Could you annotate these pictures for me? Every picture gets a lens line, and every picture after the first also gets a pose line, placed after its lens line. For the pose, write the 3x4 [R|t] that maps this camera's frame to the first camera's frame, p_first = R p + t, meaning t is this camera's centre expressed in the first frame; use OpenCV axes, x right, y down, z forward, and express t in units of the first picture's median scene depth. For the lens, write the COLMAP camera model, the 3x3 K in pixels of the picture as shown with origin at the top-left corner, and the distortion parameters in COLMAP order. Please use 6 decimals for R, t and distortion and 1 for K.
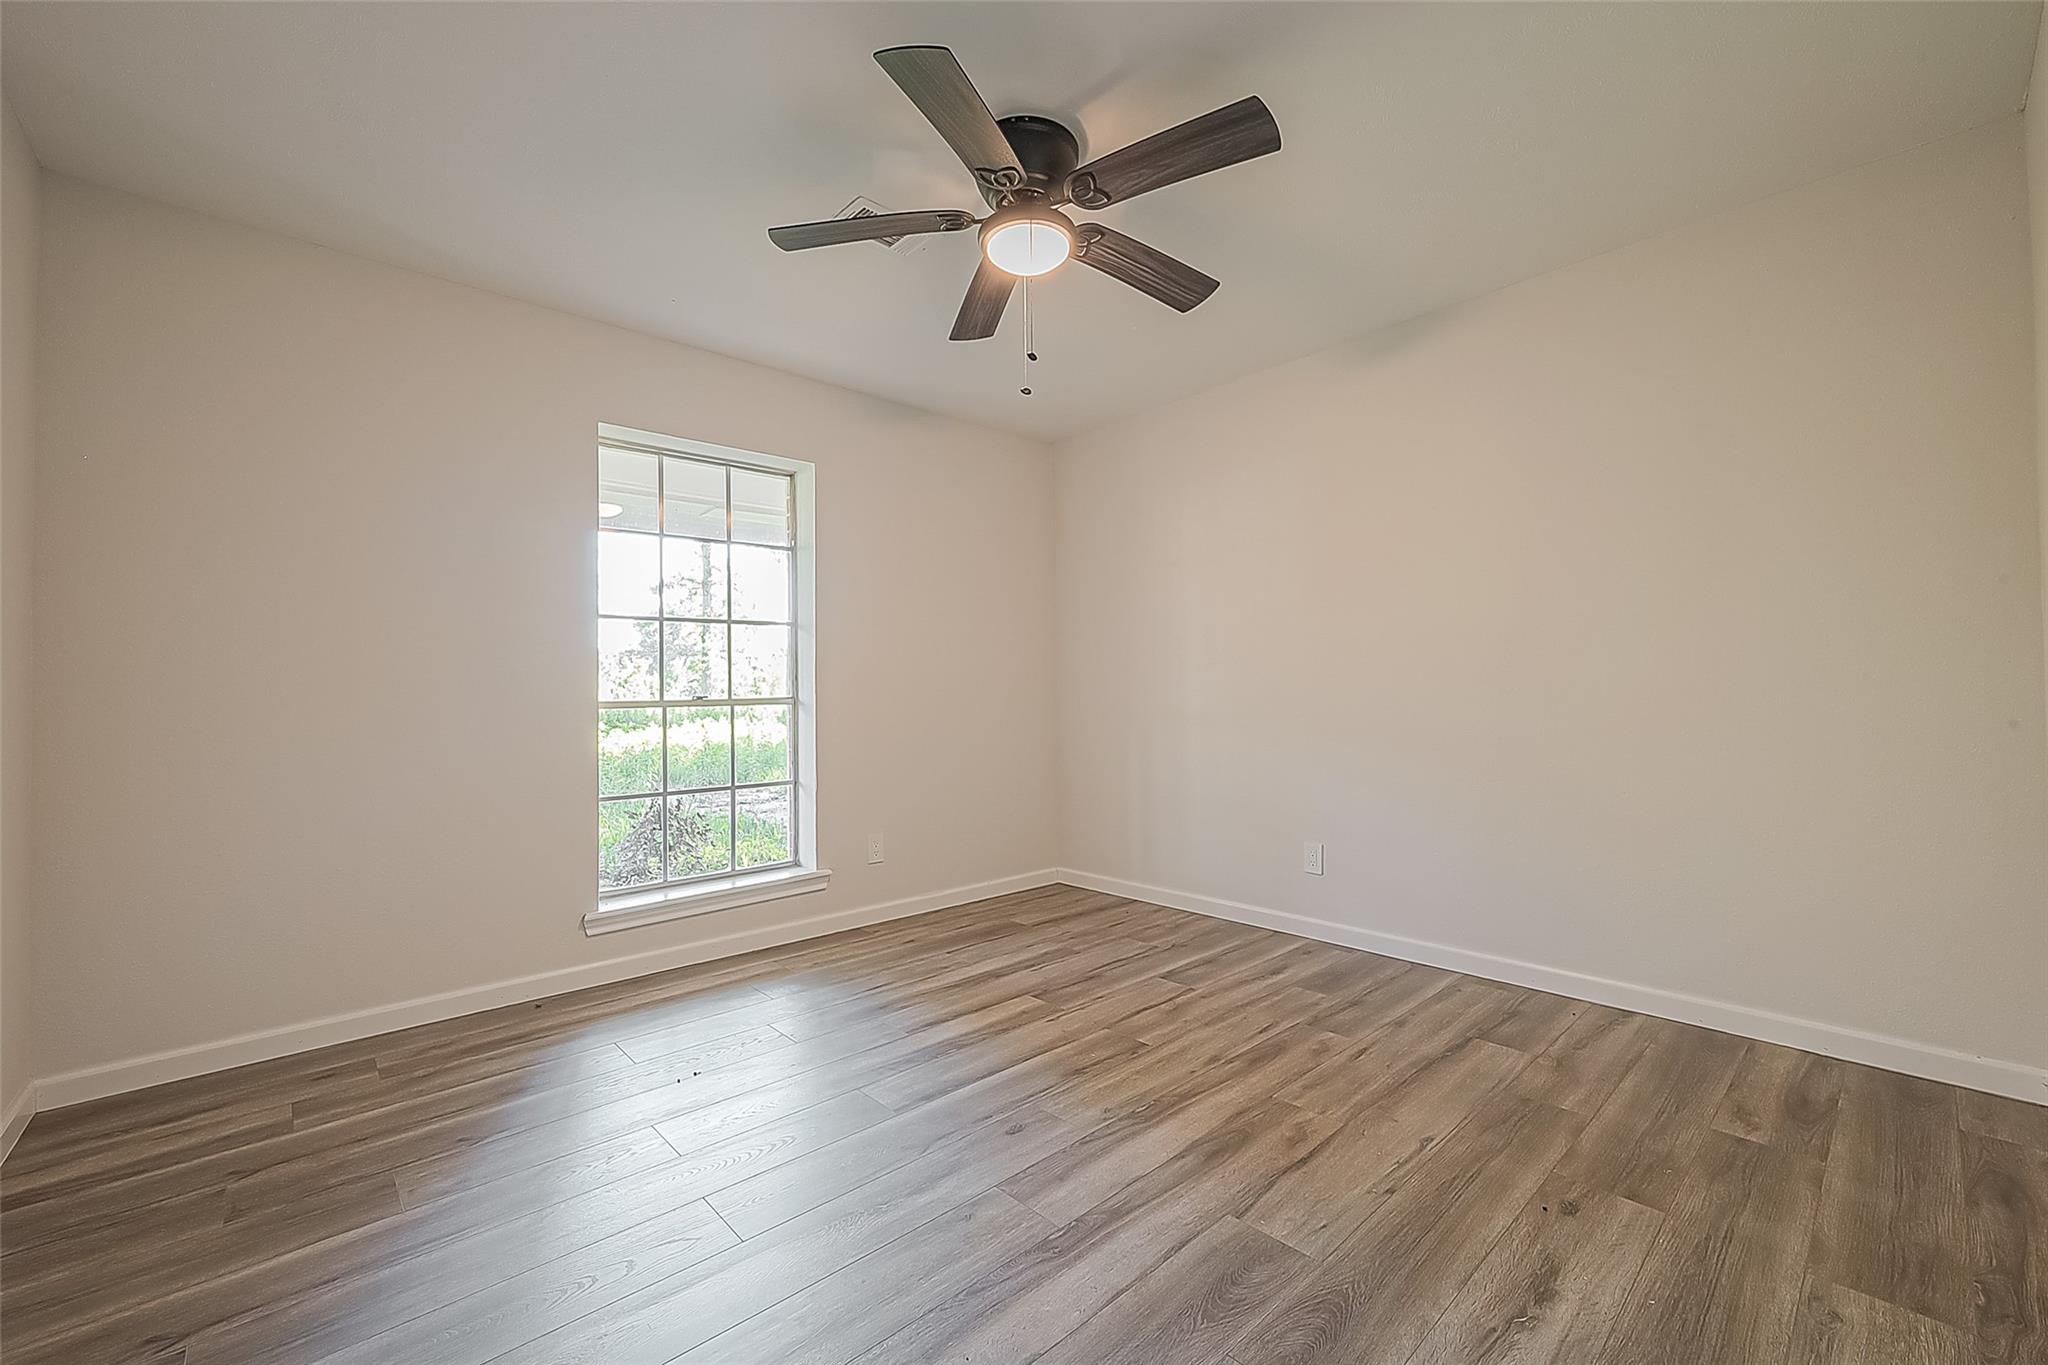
lens RADIAL K [[804.3, 0, 1035.4], [0, 804.3, 681.2], [0, 0, 1]] dist [-0.000375, -0.000986]
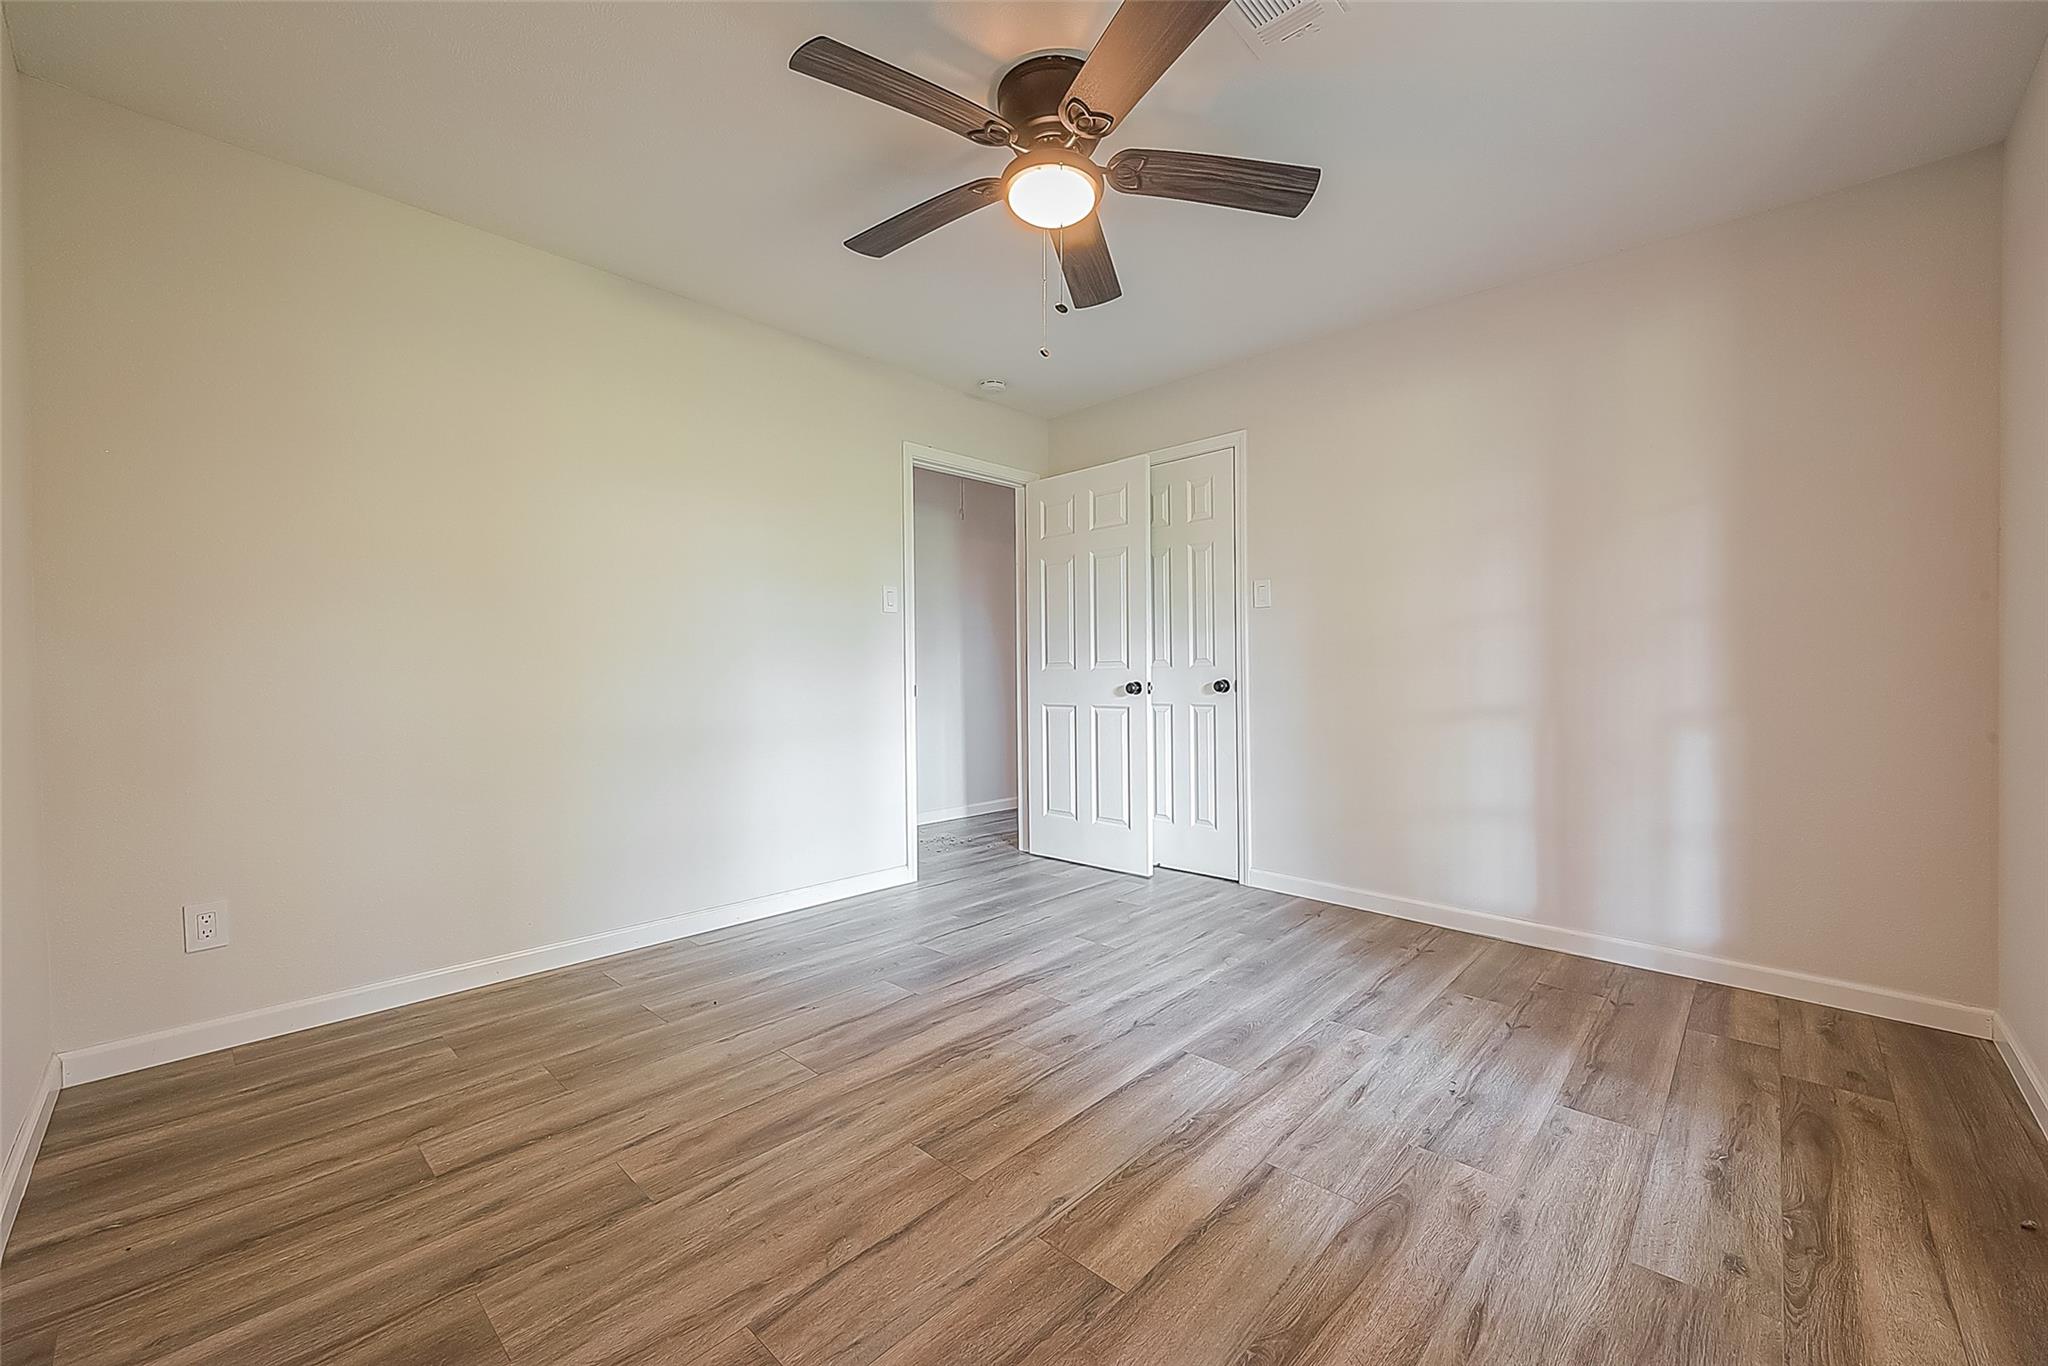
lens RADIAL K [[804.3, 0, 1035.4], [0, 804.3, 681.7], [0, 0, 1]] dist [-0.000375, -0.000986]
pose [[-0.996583, 0.018934, -0.080397, 0.092797], [0.019886, 0.999741, -0.011058, 0.045690], [0.080167, -0.012619, -0.996702, 1.888263]]
